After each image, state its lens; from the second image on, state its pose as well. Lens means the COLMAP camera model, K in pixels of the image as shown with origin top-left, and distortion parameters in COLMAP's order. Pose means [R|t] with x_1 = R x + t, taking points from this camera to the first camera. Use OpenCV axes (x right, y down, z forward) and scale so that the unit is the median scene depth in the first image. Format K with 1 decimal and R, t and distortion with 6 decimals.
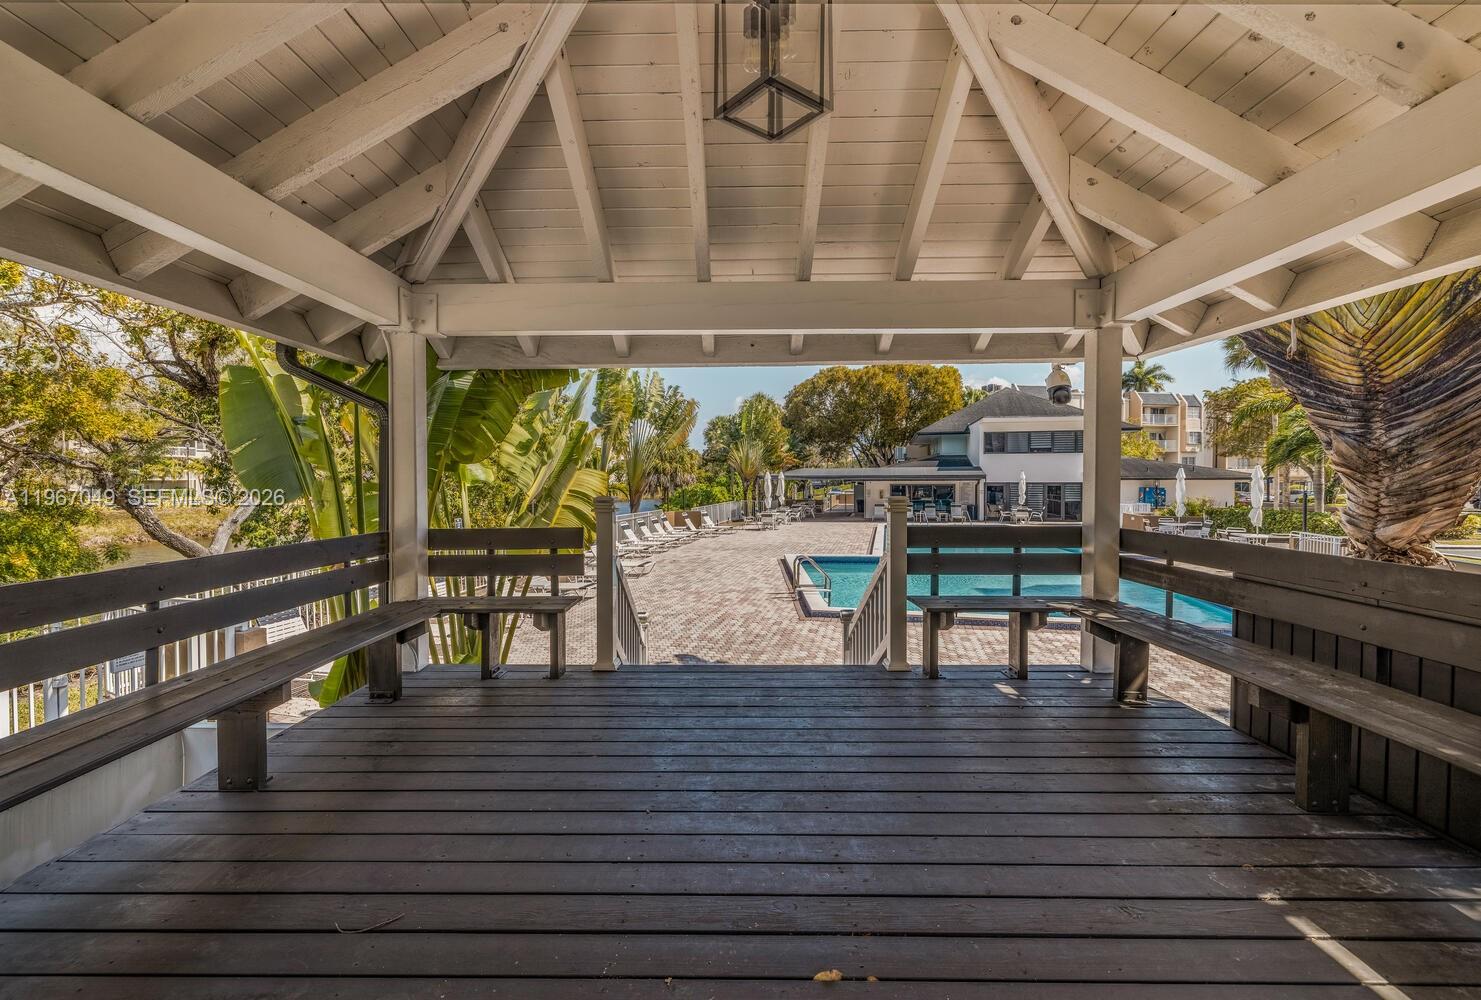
lens RADIAL K [[640.7, 0, 730.9], [0, 640.7, 490.4], [0, 0, 1]] dist [0.004124, -0.000009]
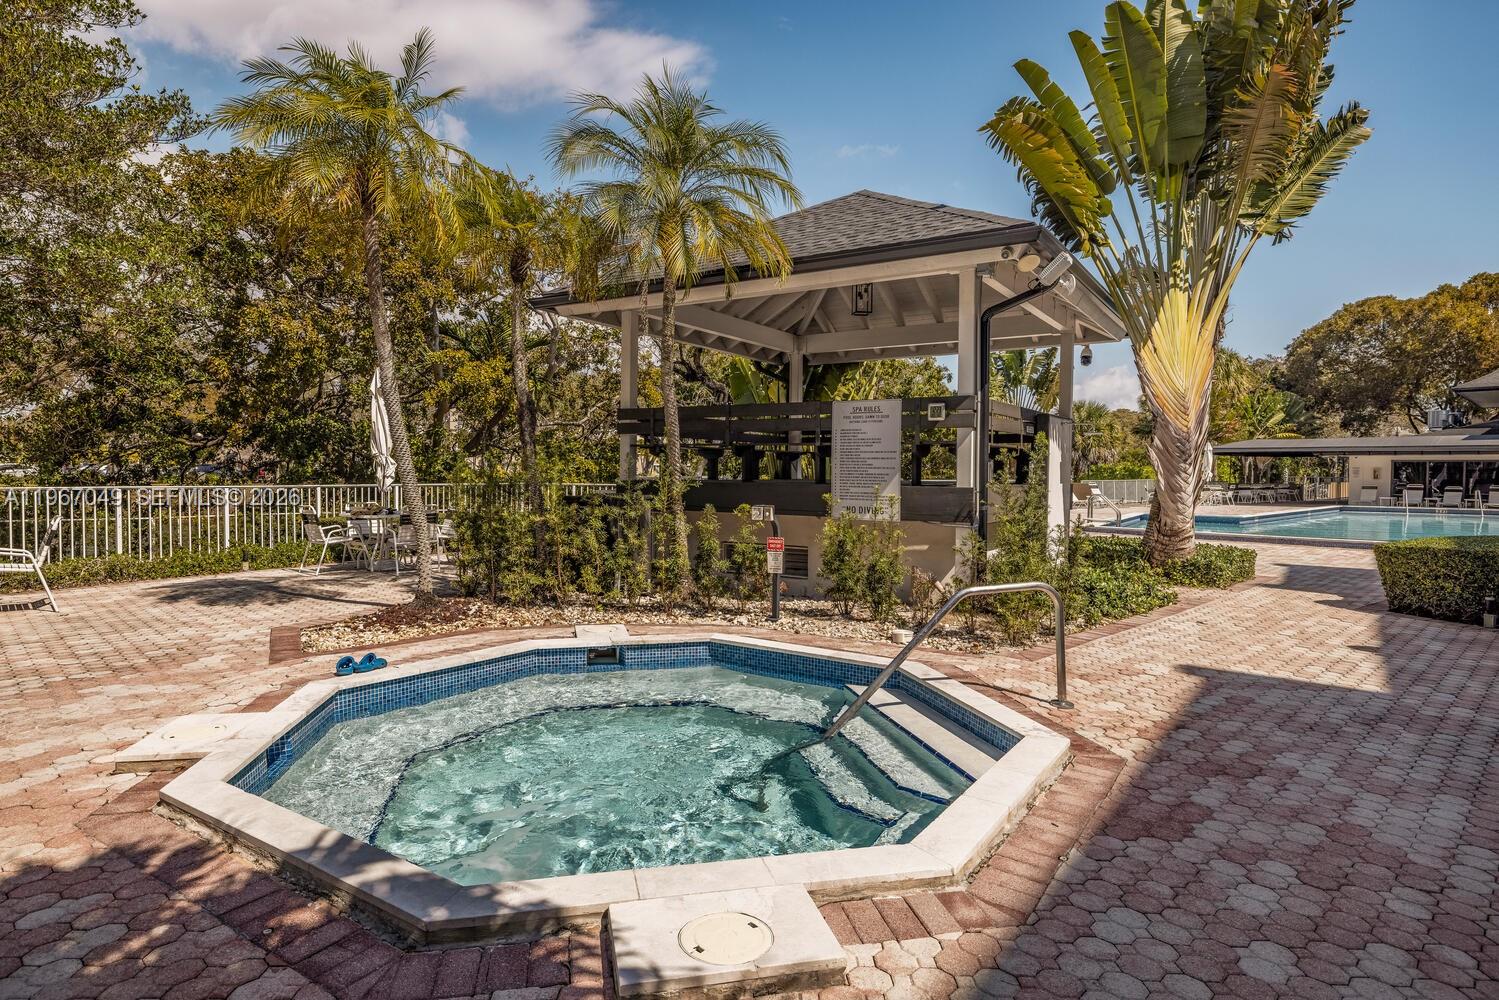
lens RADIAL K [[821.4, 0, 747.6], [0, 821.4, 484.7], [0, 0, 1]] dist [-0.001088, -0.001351]
pose [[0.854727, 0.020746, -0.518663, 0.114644], [-0.019881, 0.999776, 0.007228, 0.028759], [0.518697, 0.004133, 0.854948, -0.209827]]
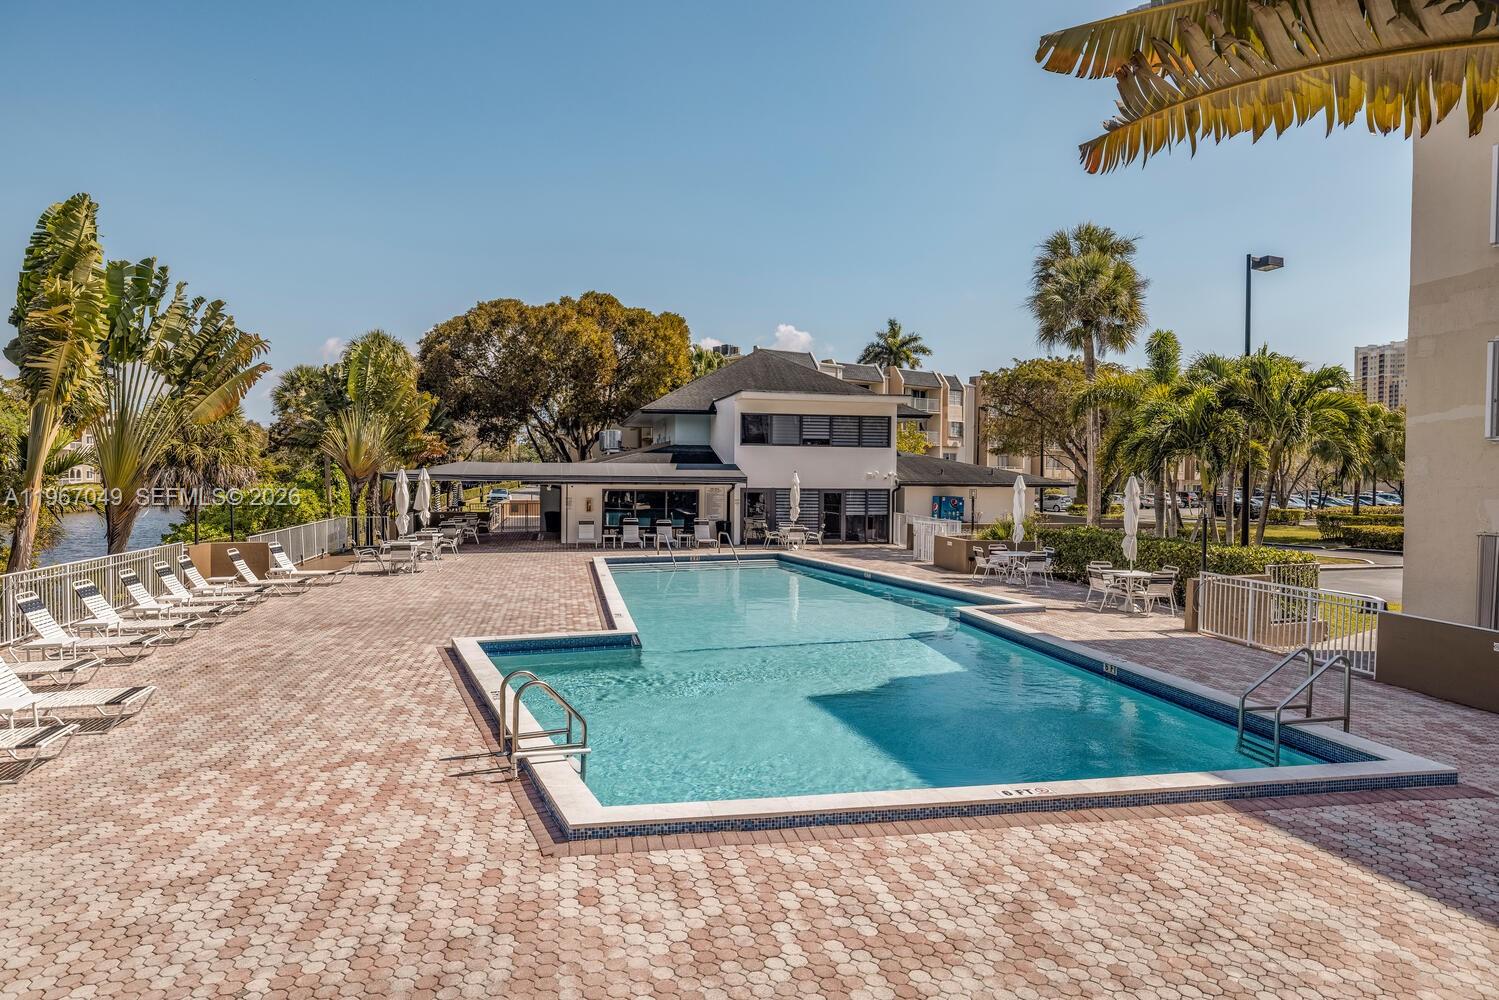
lens RADIAL K [[935.9, 0, 751.0], [0, 935.9, 490.9], [0, 0, 1]] dist [-0.002193, 0.000672]
pose [[0.907791, 0.004141, 0.419401, -0.007269], [-0.004993, 0.999987, 0.000935, -0.010312], [-0.419392, -0.002943, 0.907800, 0.106165]]
